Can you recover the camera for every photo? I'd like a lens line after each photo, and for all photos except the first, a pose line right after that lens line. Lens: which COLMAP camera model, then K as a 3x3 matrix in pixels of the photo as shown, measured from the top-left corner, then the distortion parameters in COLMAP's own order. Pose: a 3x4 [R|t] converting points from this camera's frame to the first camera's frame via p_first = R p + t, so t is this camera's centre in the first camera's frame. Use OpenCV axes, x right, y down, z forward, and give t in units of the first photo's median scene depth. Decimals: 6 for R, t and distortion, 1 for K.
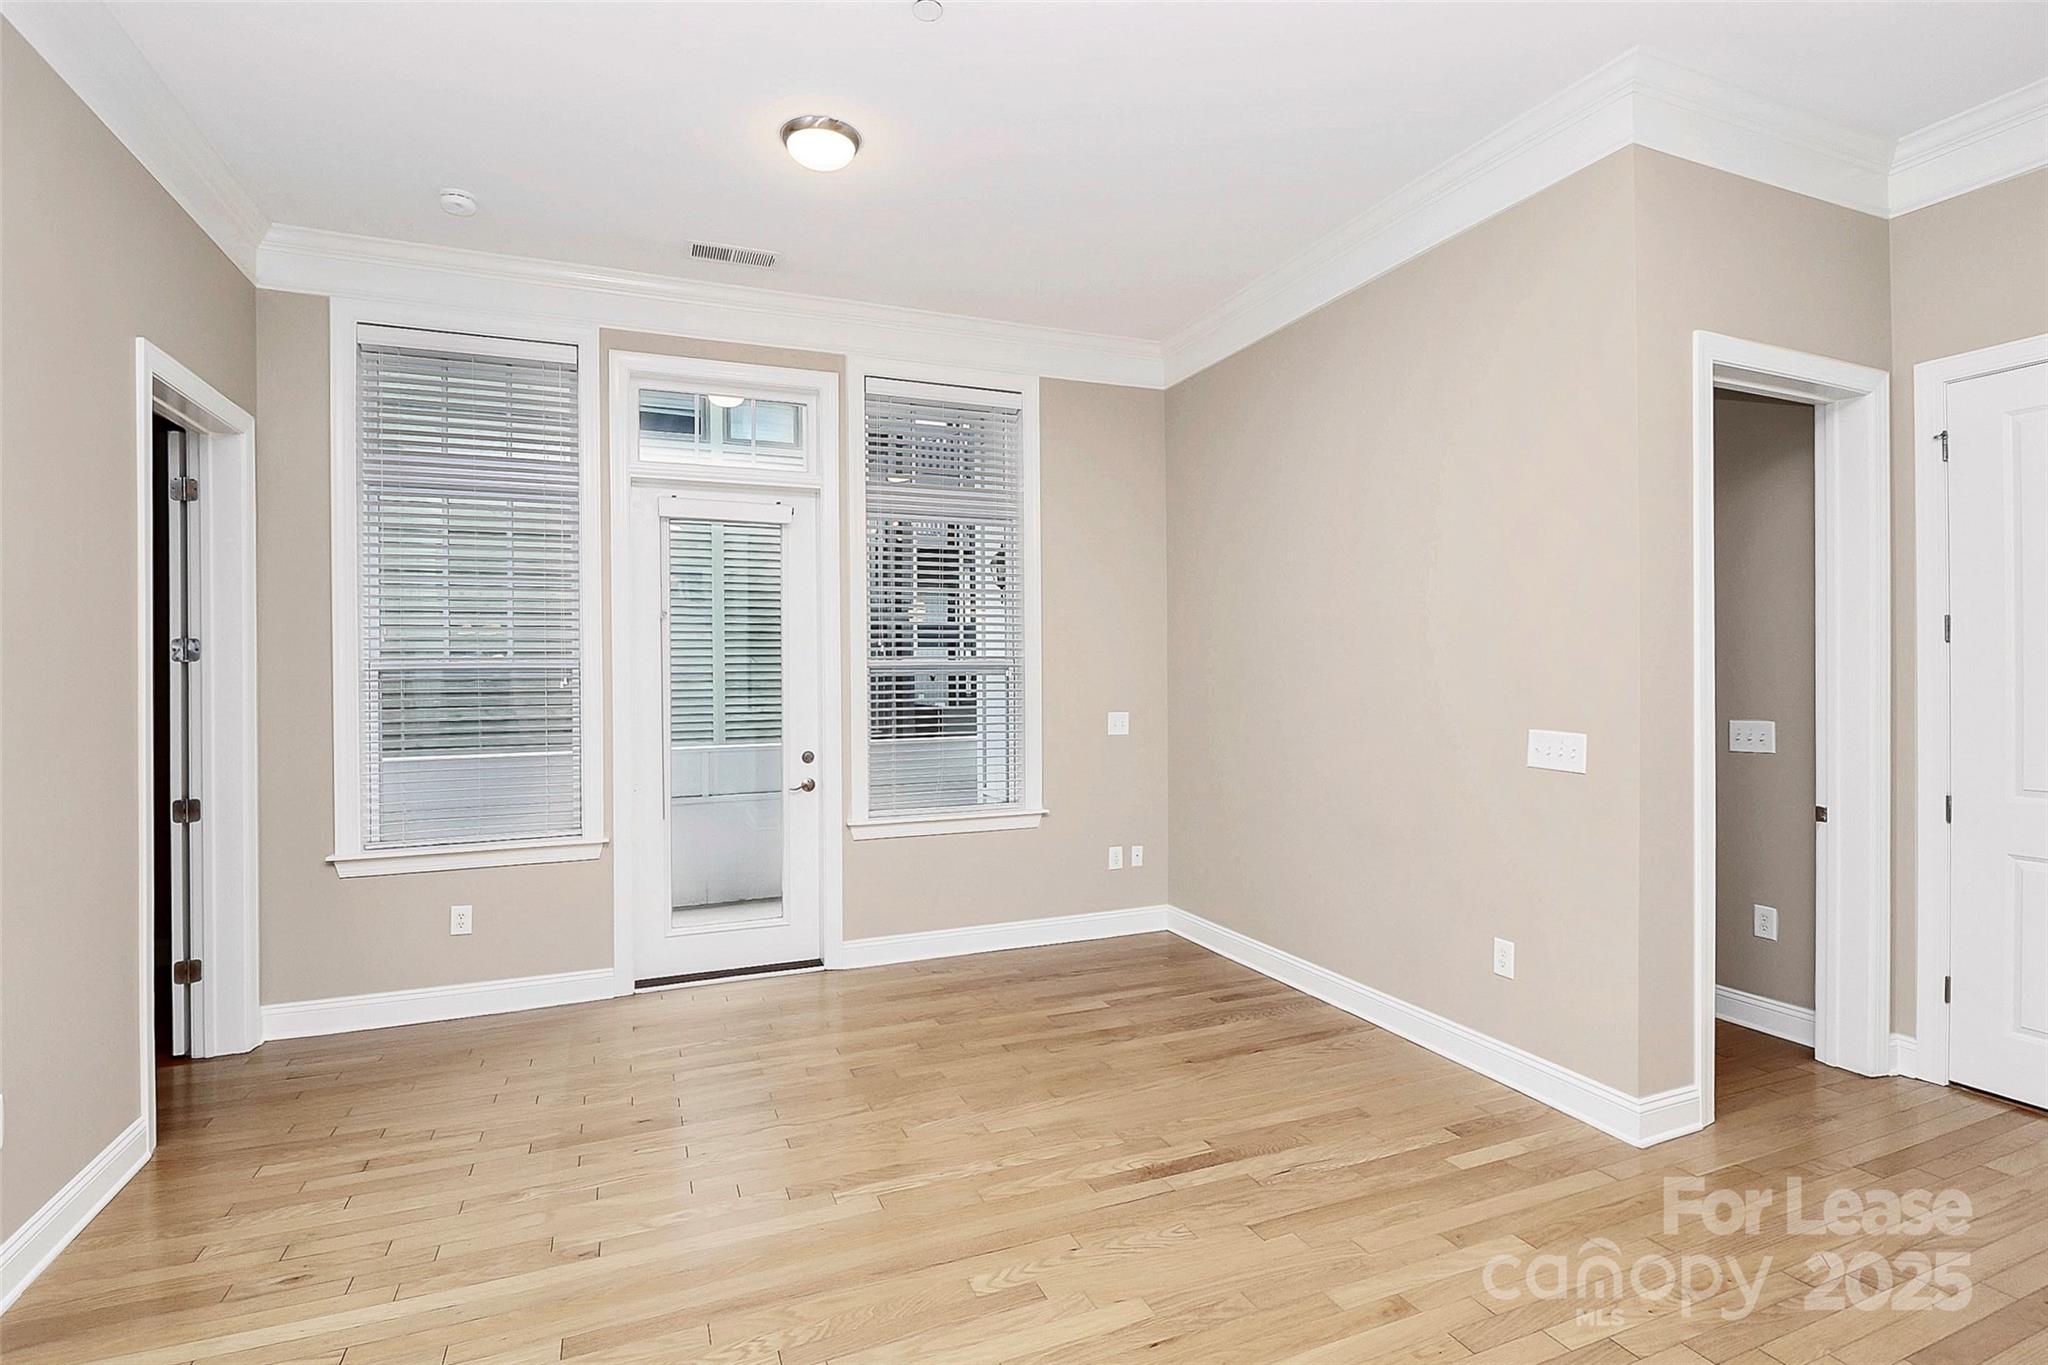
lens RADIAL K [[983.5, 0, 1024.0], [0, 983.5, 682.5], [0, 0, 1]] dist [-0.001061, -0.000392]
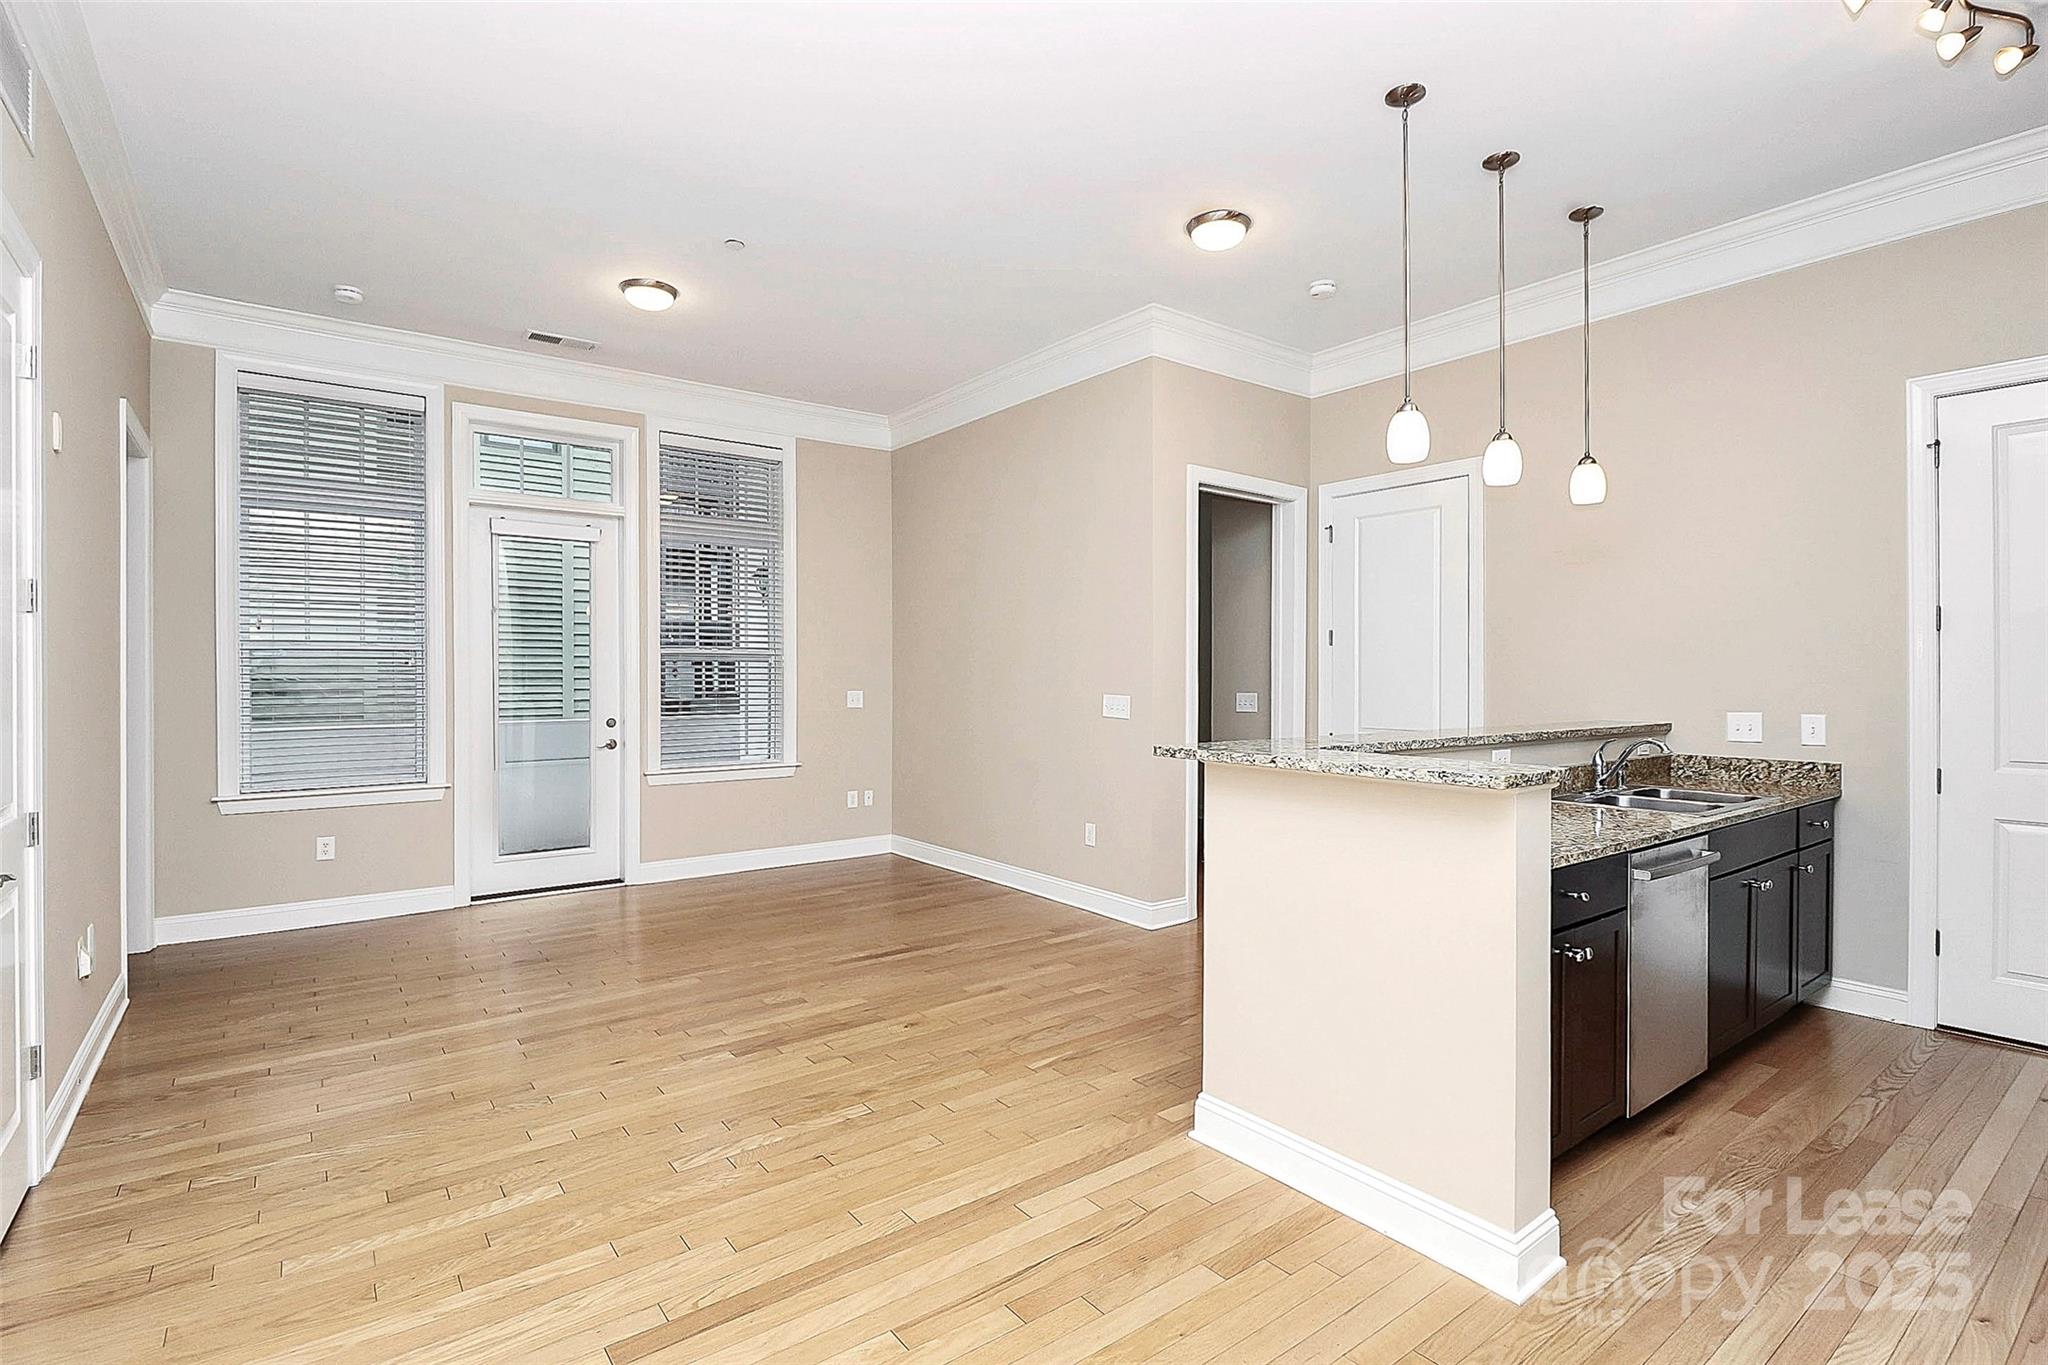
lens RADIAL K [[969.2, 0, 1030.5], [0, 969.2, 677.6], [0, 0, 1]] dist [0.003226, -0.014616]
pose [[0.964184, 0.006567, 0.265154, -0.029487], [-0.005311, 0.999971, -0.005451, 0.023079], [-0.265182, 0.003848, 0.964191, -0.417755]]
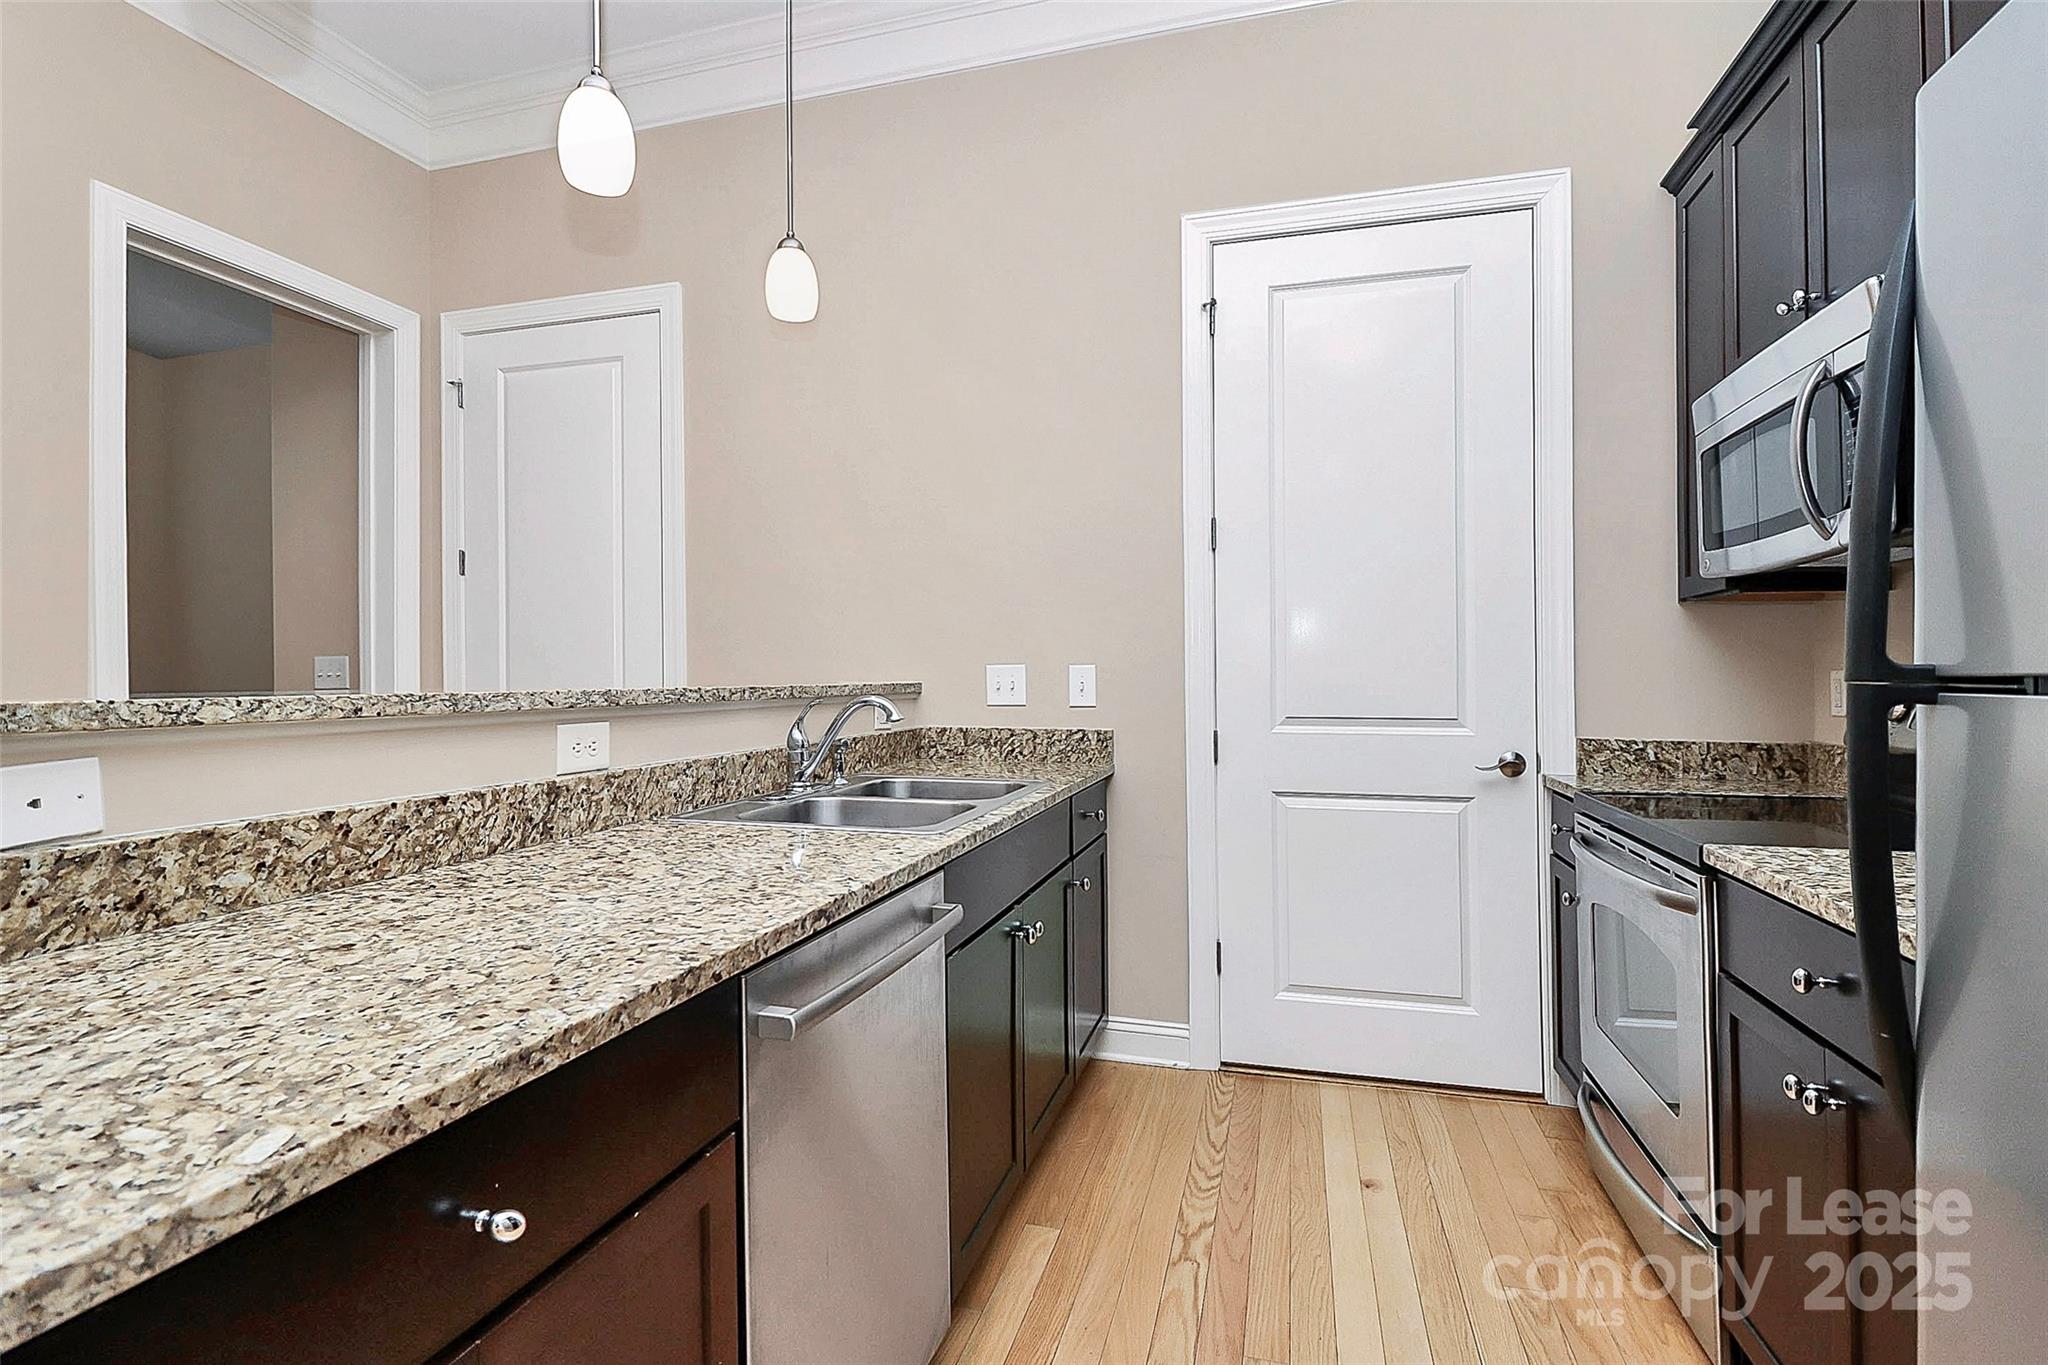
lens RADIAL K [[983.5, 0, 1024.0], [0, 983.5, 682.5], [0, 0, 1]] dist [-0.001061, -0.000392]
pose [[0.611353, -0.006360, 0.791333, 0.368264], [0.005818, 0.999977, 0.003541, 0.059624], [-0.791337, 0.002439, 0.611376, -0.113198]]
